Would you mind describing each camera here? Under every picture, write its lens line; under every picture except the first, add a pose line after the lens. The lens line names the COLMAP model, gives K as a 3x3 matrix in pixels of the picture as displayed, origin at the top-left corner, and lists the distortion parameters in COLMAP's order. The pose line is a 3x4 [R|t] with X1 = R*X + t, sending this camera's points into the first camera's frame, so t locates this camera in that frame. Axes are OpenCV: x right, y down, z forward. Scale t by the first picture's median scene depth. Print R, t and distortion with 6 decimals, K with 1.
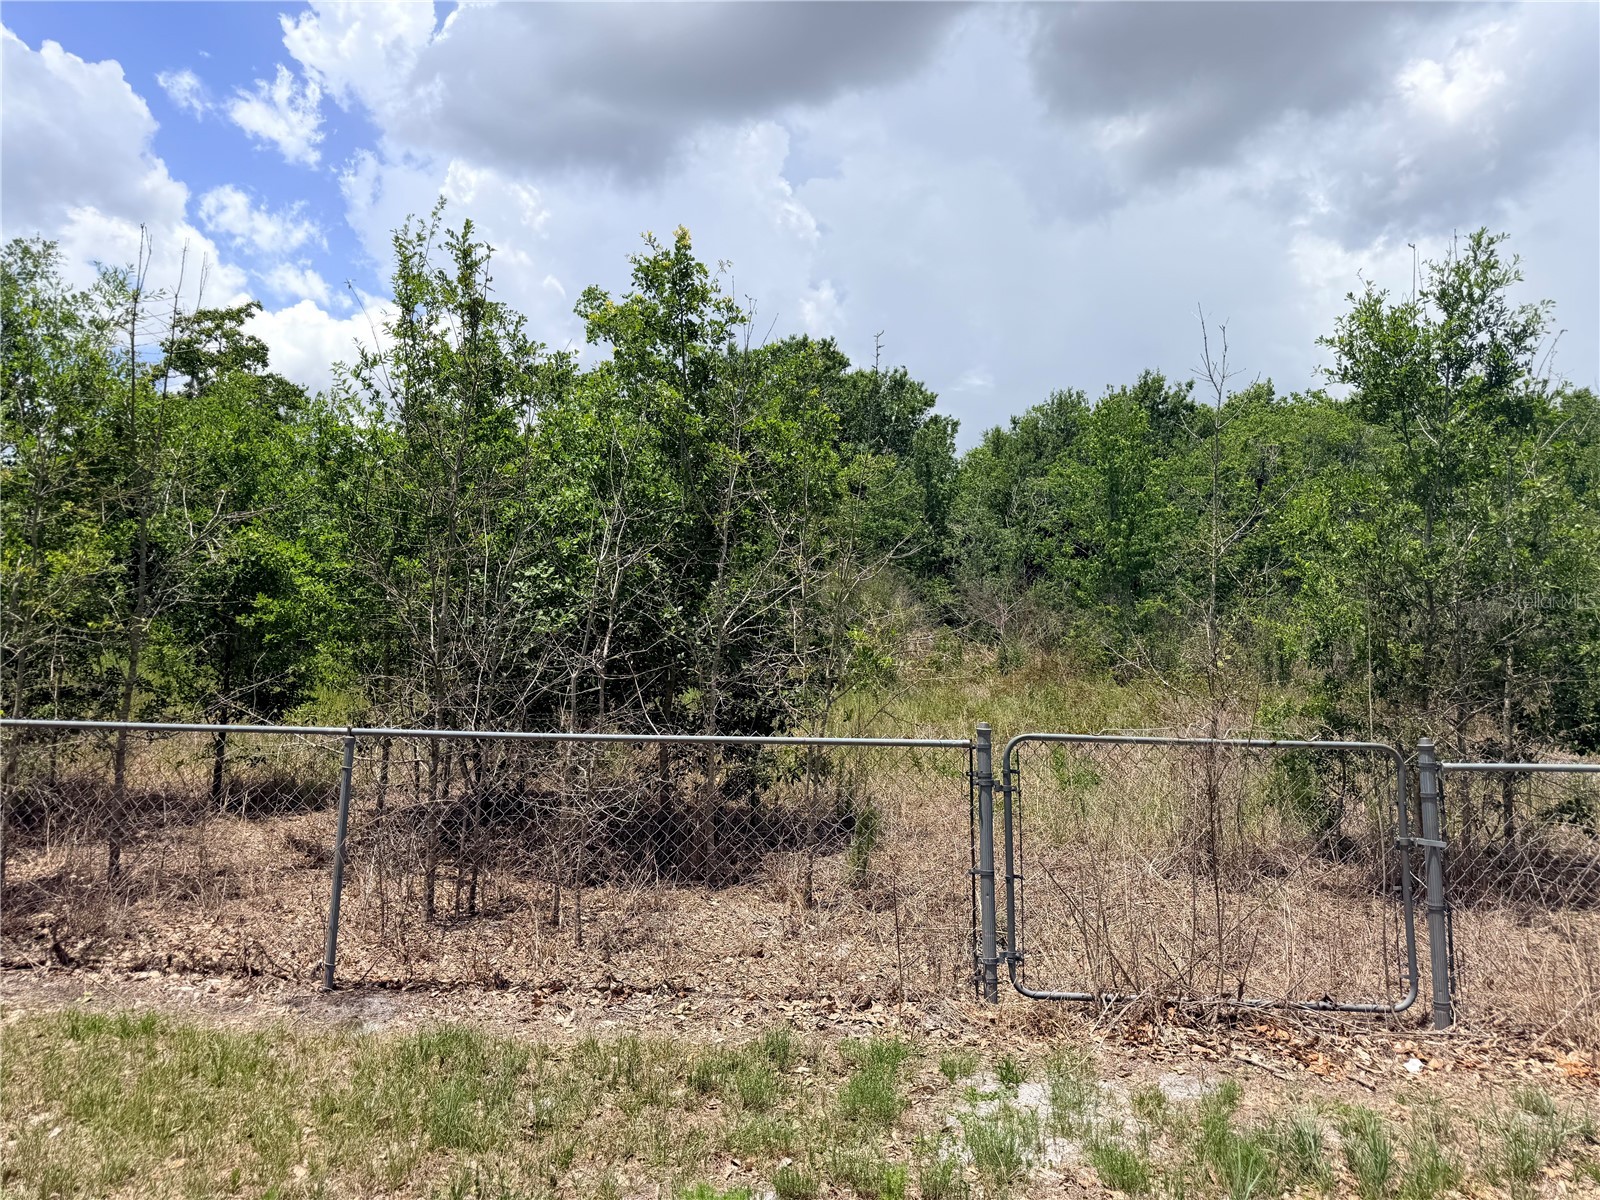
lens RADIAL K [[1161.0, 0, 795.3], [0, 1161.0, 587.9], [0, 0, 1]] dist [0.005711, -0.005139]
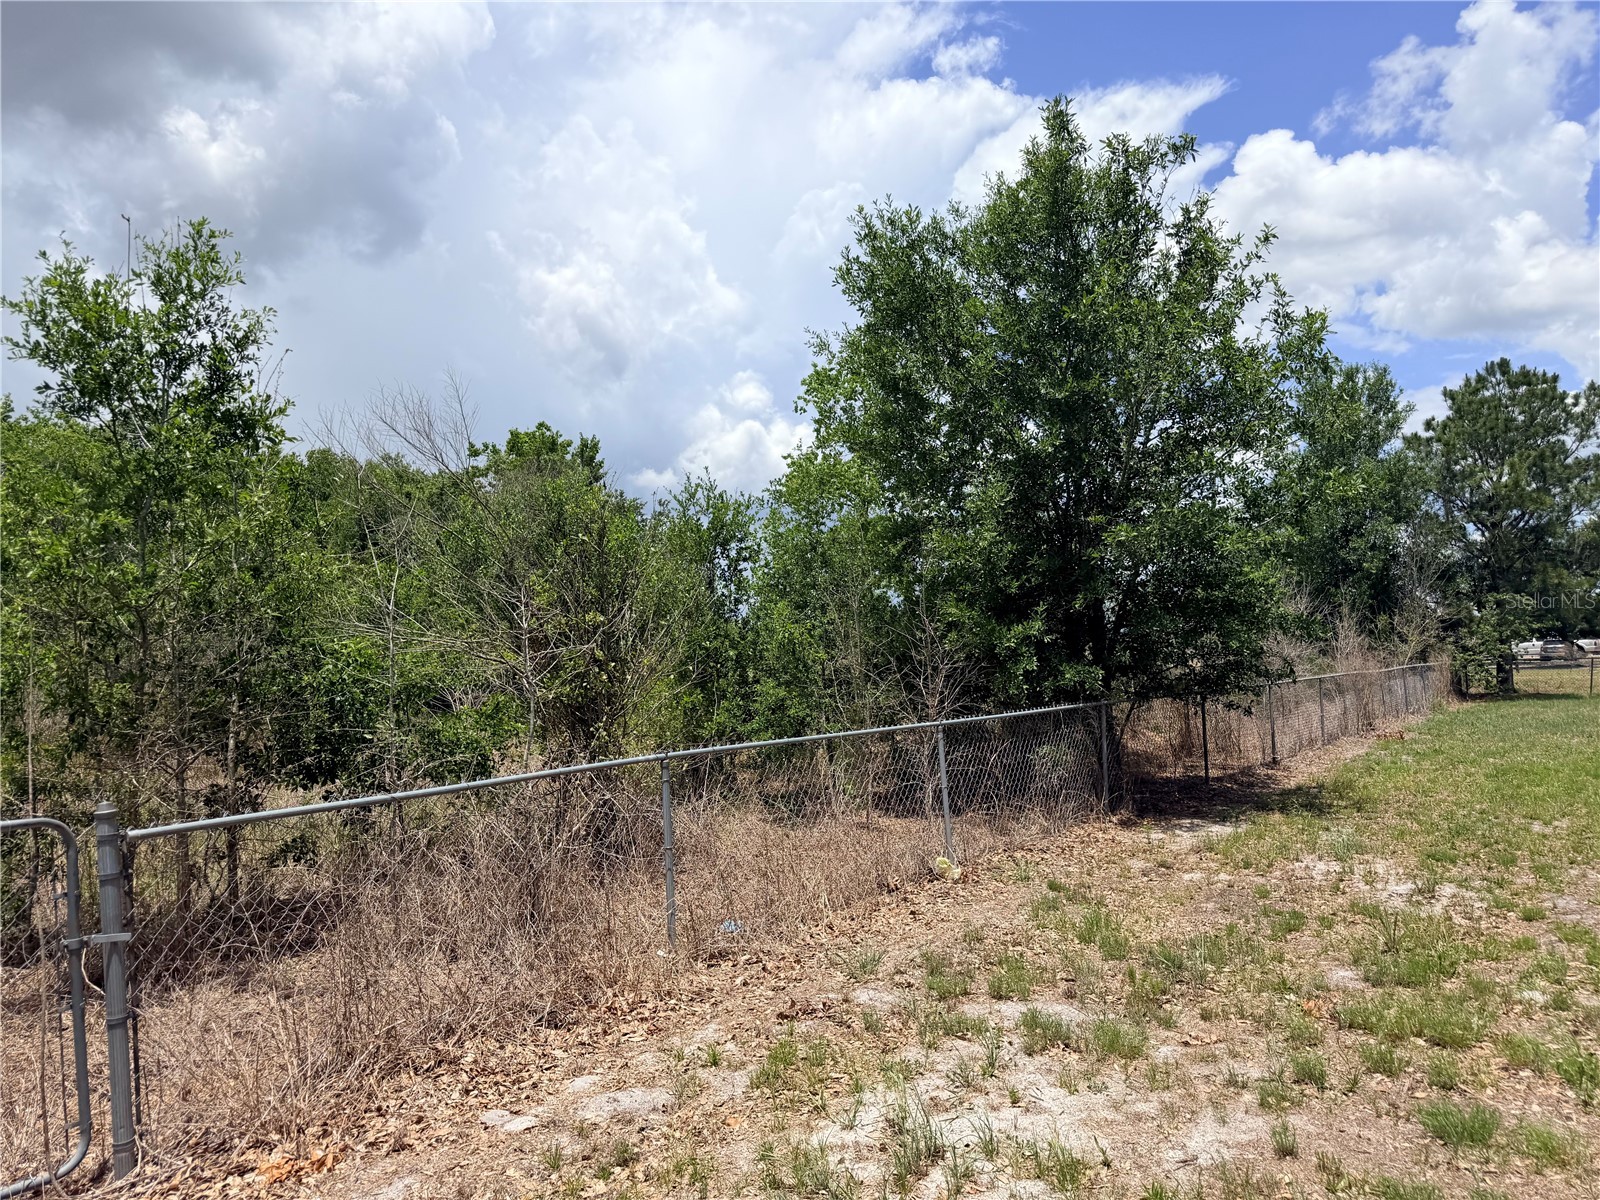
lens RADIAL K [[1161.0, 0, 795.3], [0, 1161.0, 587.9], [0, 0, 1]] dist [0.005711, -0.005139]
pose [[0.559326, 0.018134, 0.828750, 0.106474], [0.011209, 0.999504, -0.029435, 0.009395], [-0.828872, 0.025753, 0.558845, 0.124689]]
